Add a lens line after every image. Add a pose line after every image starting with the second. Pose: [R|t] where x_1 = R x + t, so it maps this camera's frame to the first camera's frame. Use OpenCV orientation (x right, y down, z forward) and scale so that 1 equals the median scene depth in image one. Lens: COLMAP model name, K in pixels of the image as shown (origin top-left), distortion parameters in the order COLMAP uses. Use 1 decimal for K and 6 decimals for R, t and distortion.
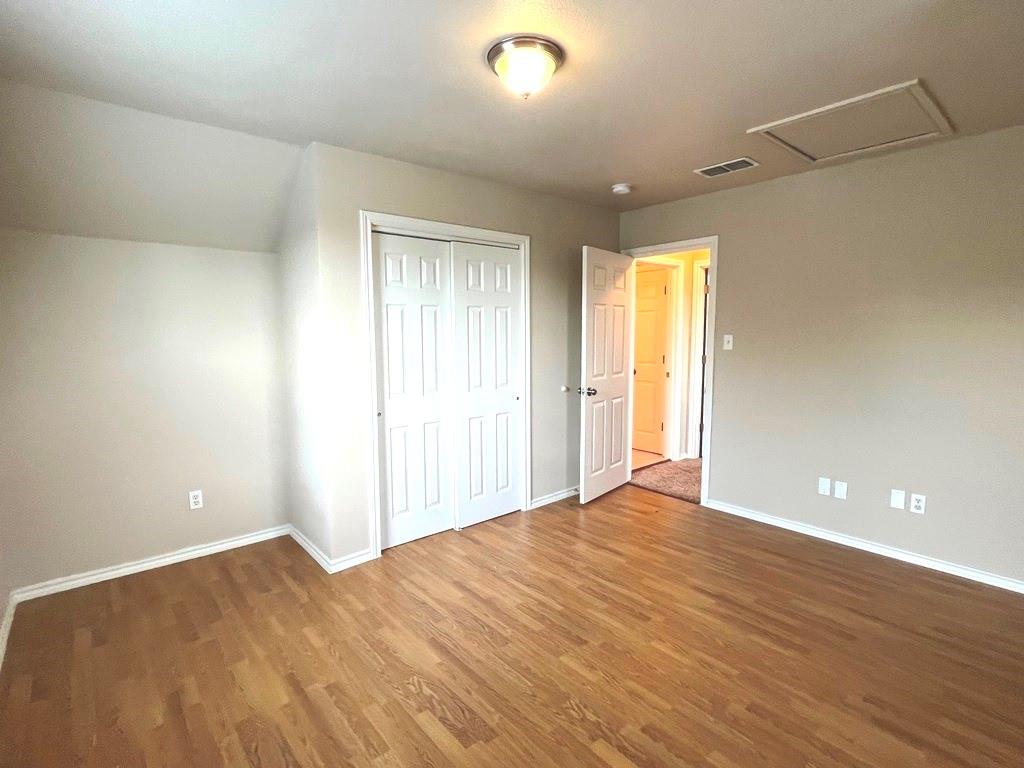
lens RADIAL K [[504.2, 0, 513.8], [0, 504.2, 384.7], [0, 0, 1]] dist [-0.001580, -0.000003]
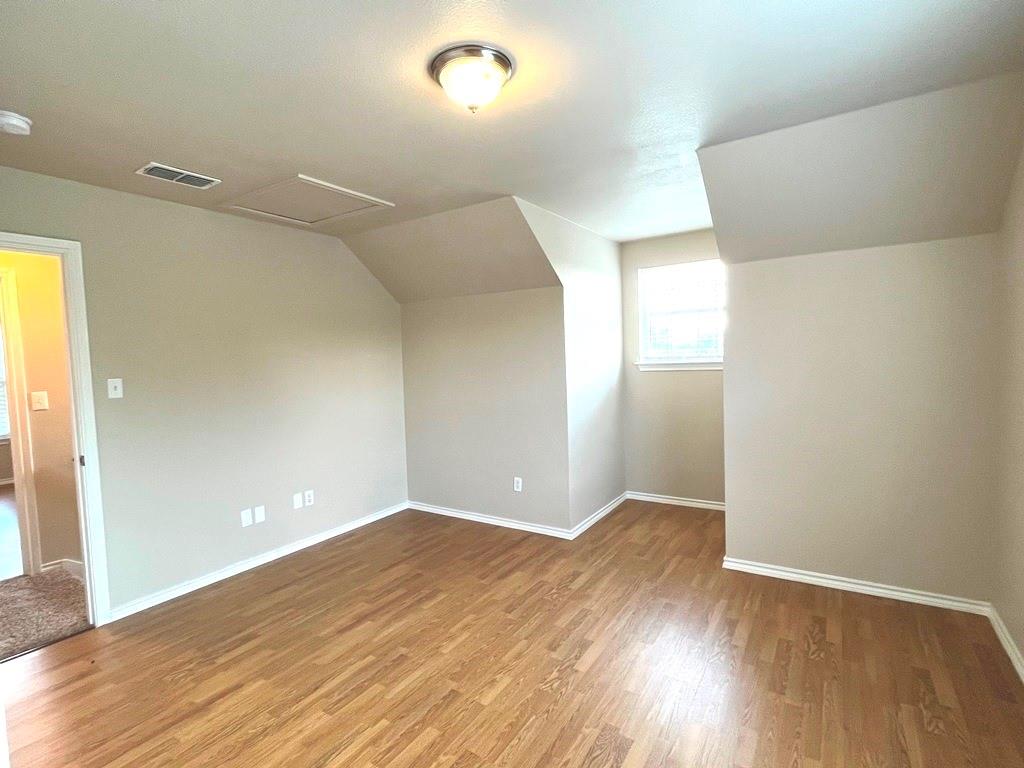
lens RADIAL K [[503.4, 0, 512.0], [0, 503.4, 384.0], [0, 0, 1]] dist [-0.000865, 0.000095]
pose [[-0.280939, -0.037300, 0.959000, -0.548986], [0.140202, 0.986929, 0.079459, -0.079931], [-0.949430, 0.156777, -0.272038, 0.762436]]
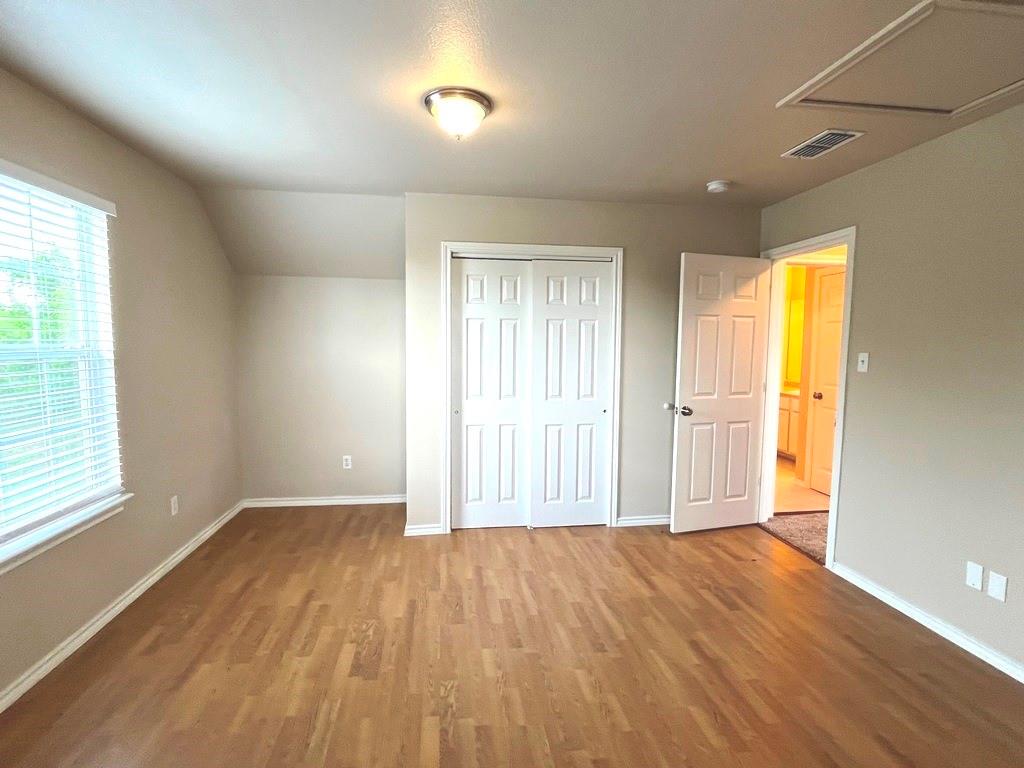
lens RADIAL K [[503.4, 0, 512.0], [0, 503.4, 384.0], [0, 0, 1]] dist [-0.000865, 0.000095]
pose [[0.840477, 0.059349, -0.538587, 0.464780], [-0.073380, 0.997293, -0.004614, -0.009893], [0.536855, 0.043399, 0.842557, 0.077629]]
